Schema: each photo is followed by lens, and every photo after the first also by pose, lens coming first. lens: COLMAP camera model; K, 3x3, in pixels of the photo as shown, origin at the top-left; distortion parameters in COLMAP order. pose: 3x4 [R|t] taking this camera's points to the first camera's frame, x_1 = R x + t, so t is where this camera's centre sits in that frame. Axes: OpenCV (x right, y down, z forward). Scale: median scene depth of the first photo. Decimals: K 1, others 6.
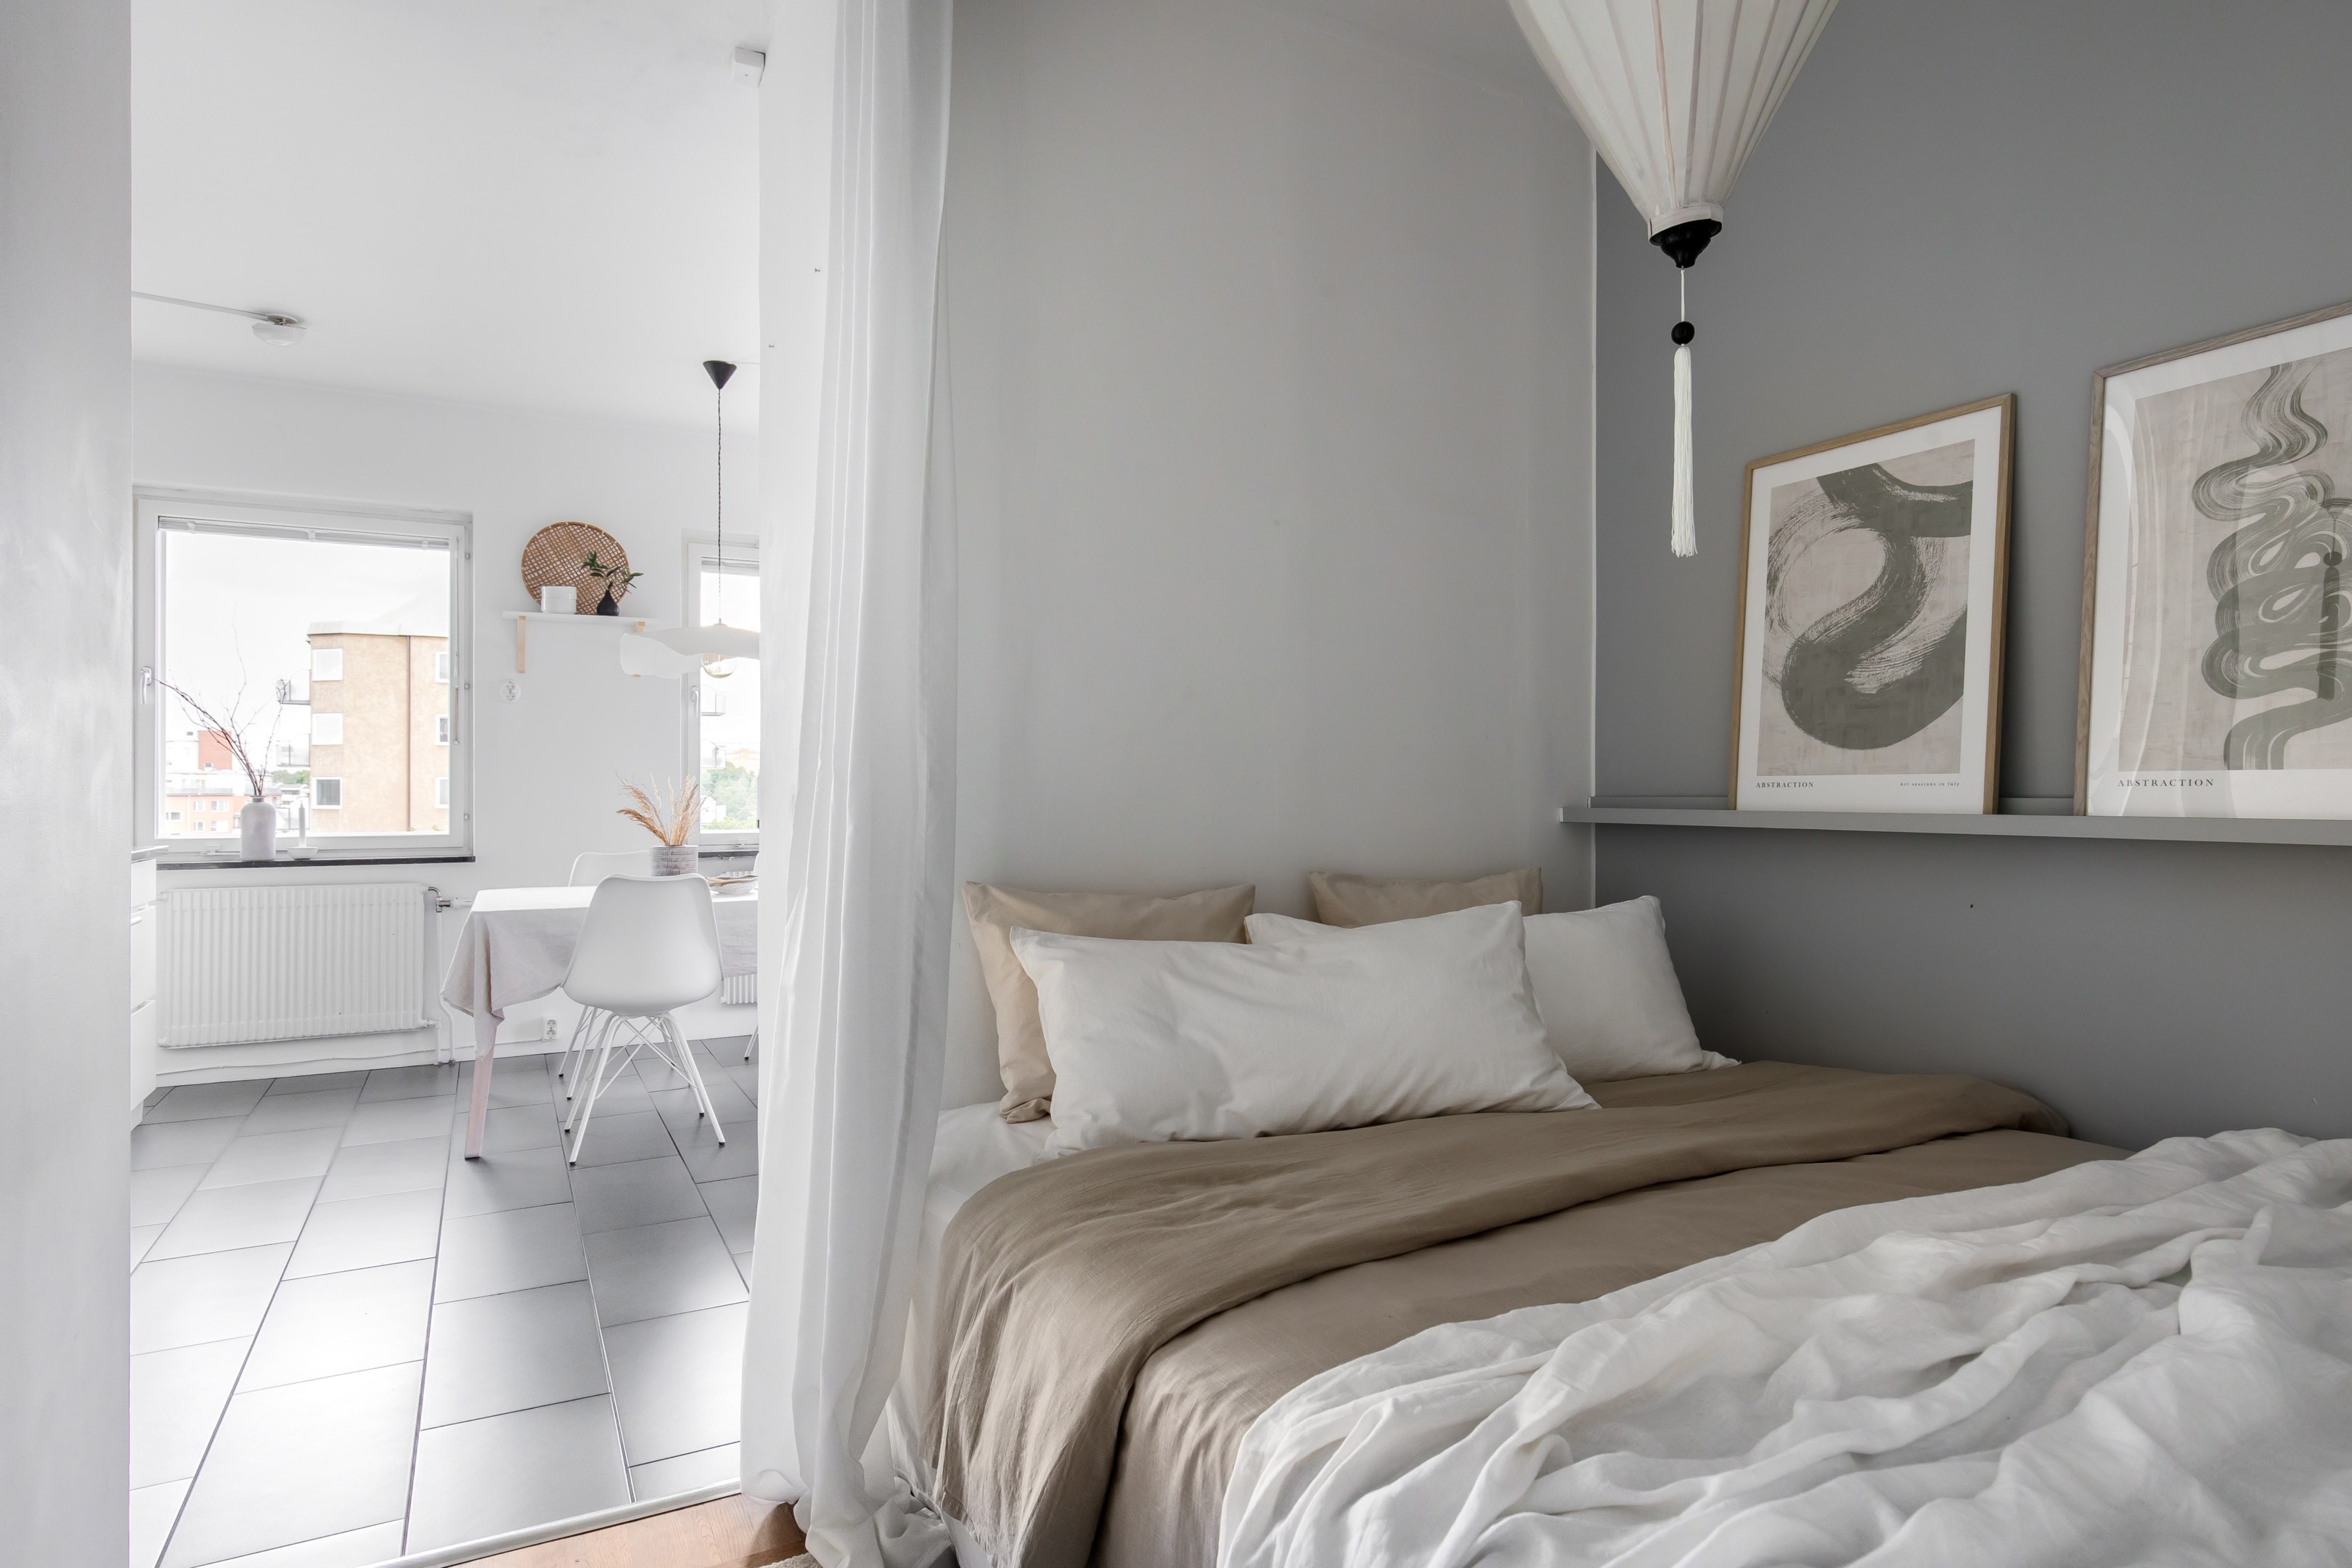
lens RADIAL K [[1317.7, 0, 1196.4], [0, 1317.7, 785.0], [0, 0, 1]] dist [0.003928, -0.001327]
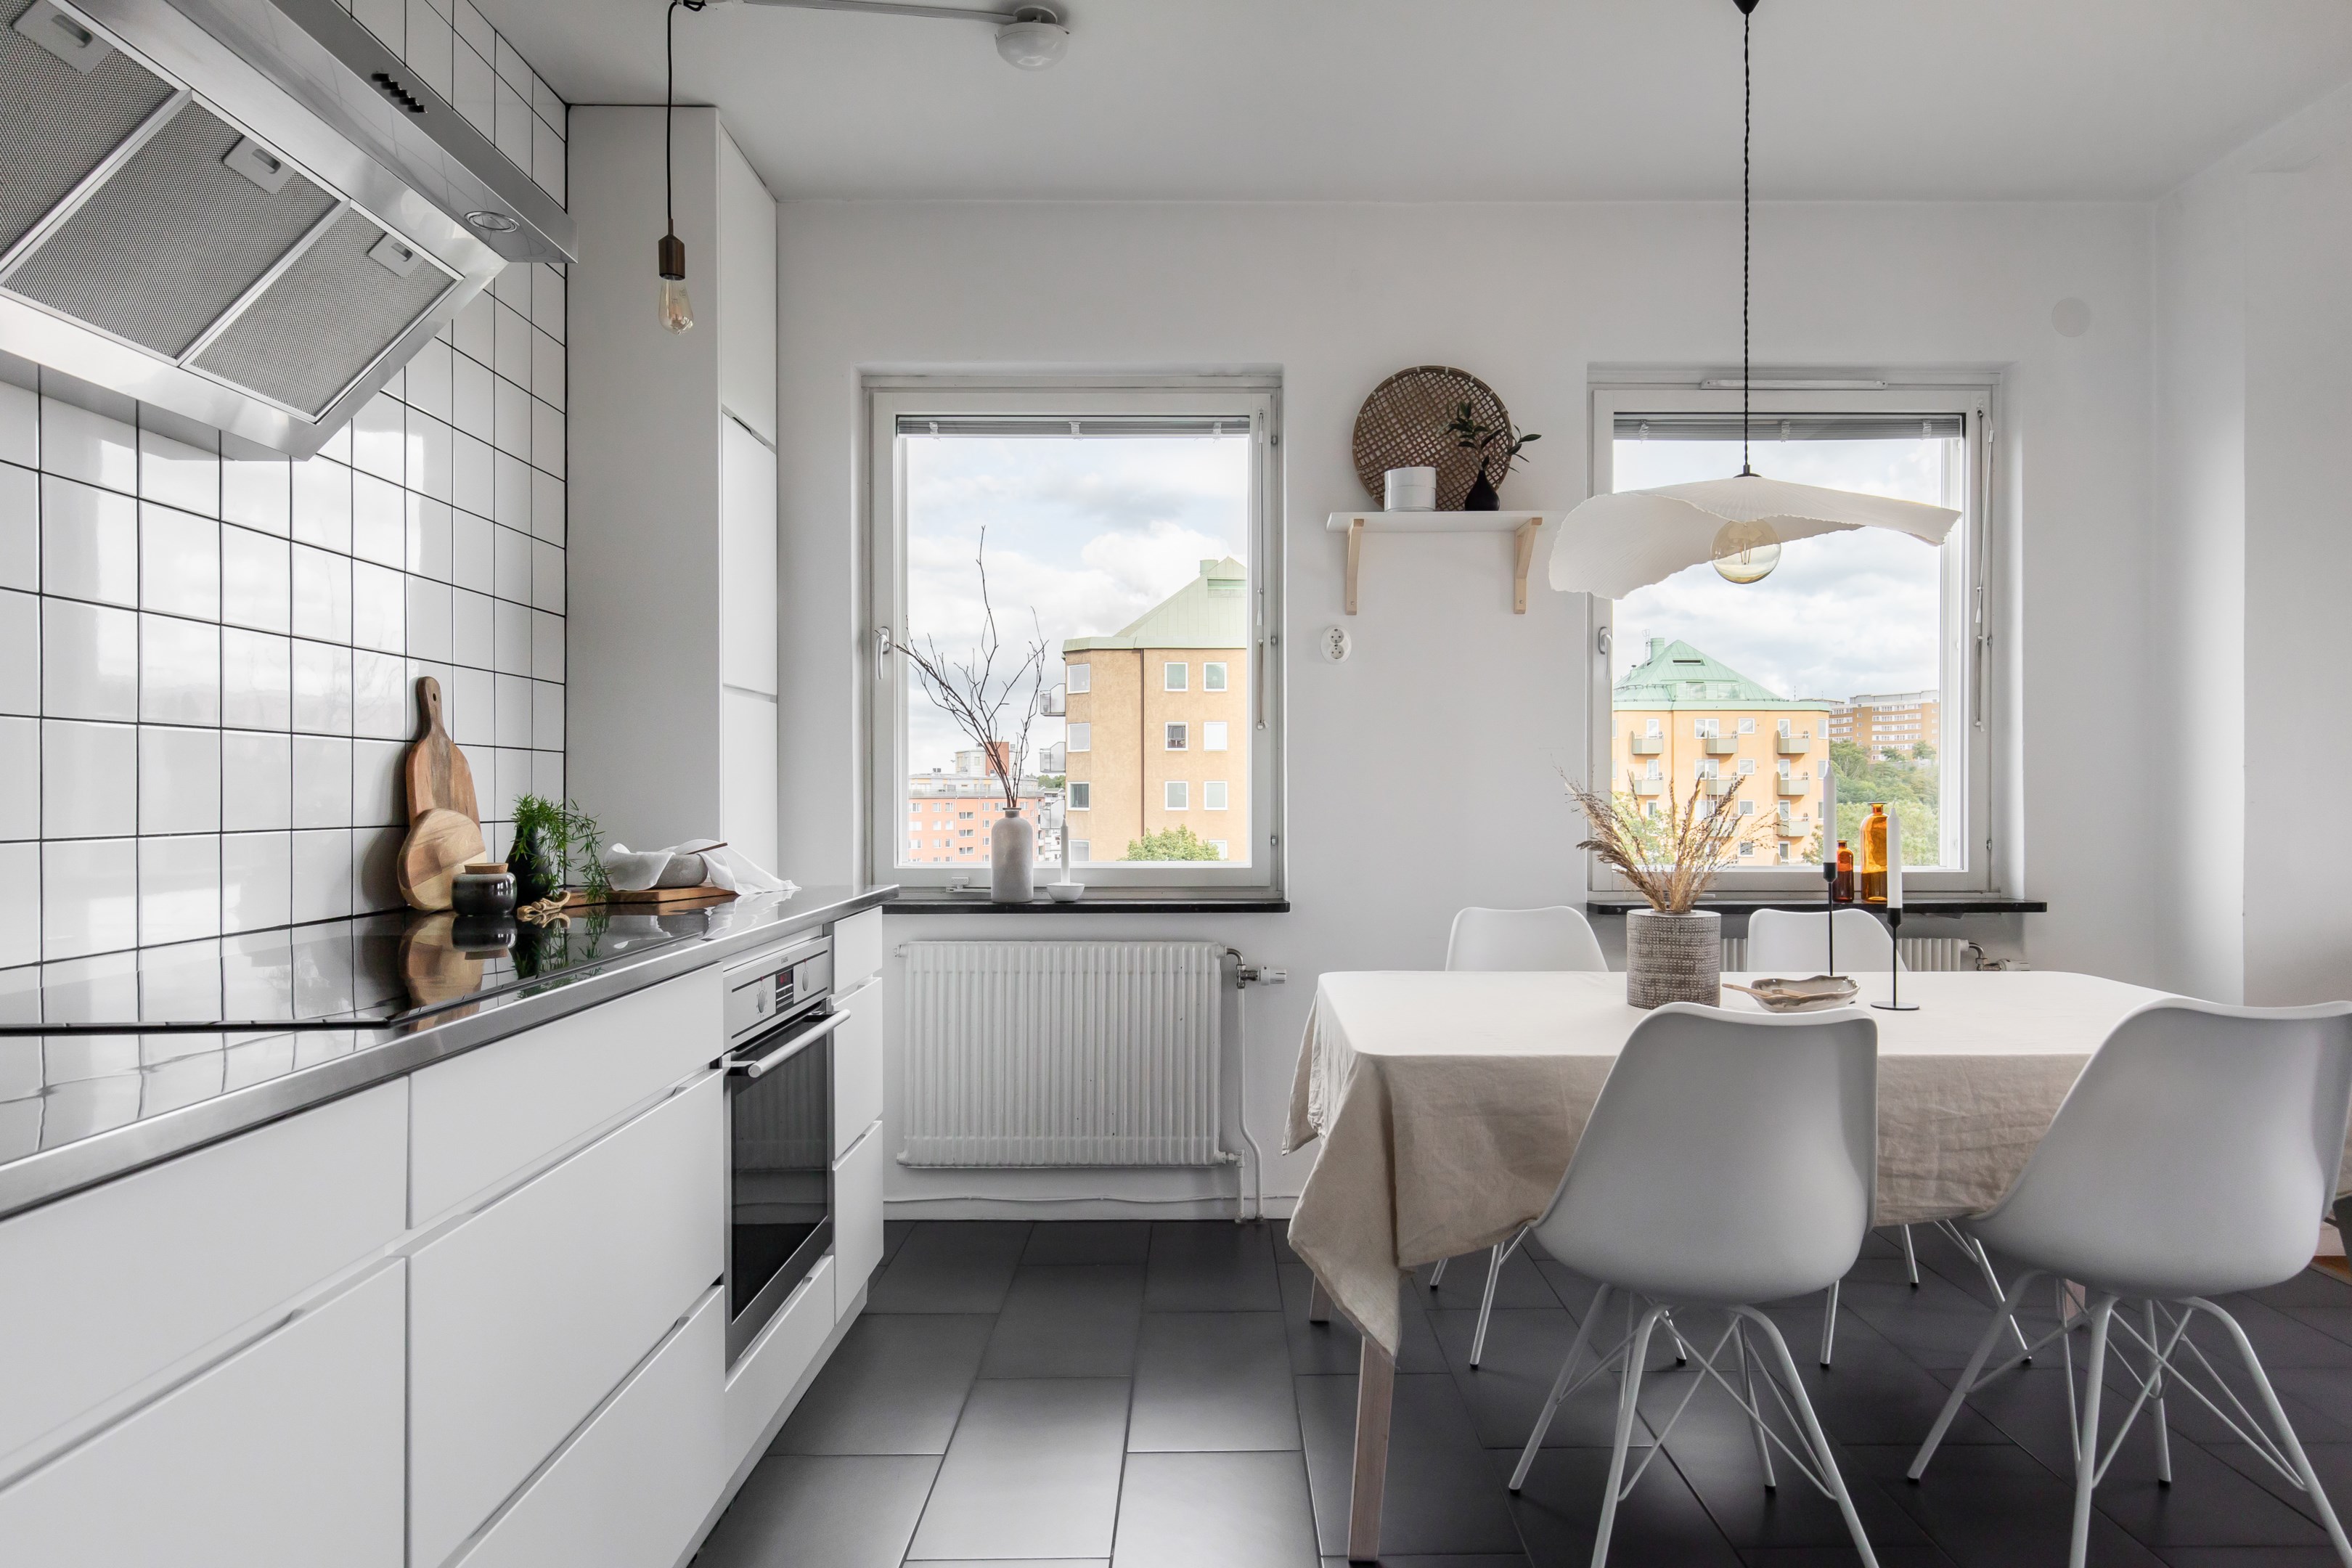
lens RADIAL K [[1317.7, 0, 1186.3], [0, 1317.7, 796.3], [0, 0, 1]] dist [0.003928, -0.001327]
pose [[0.877997, 0.000241, -0.478666, -0.306651], [0.003251, 0.999974, 0.006466, -0.002052], [0.478655, -0.007233, 0.877973, 0.446777]]
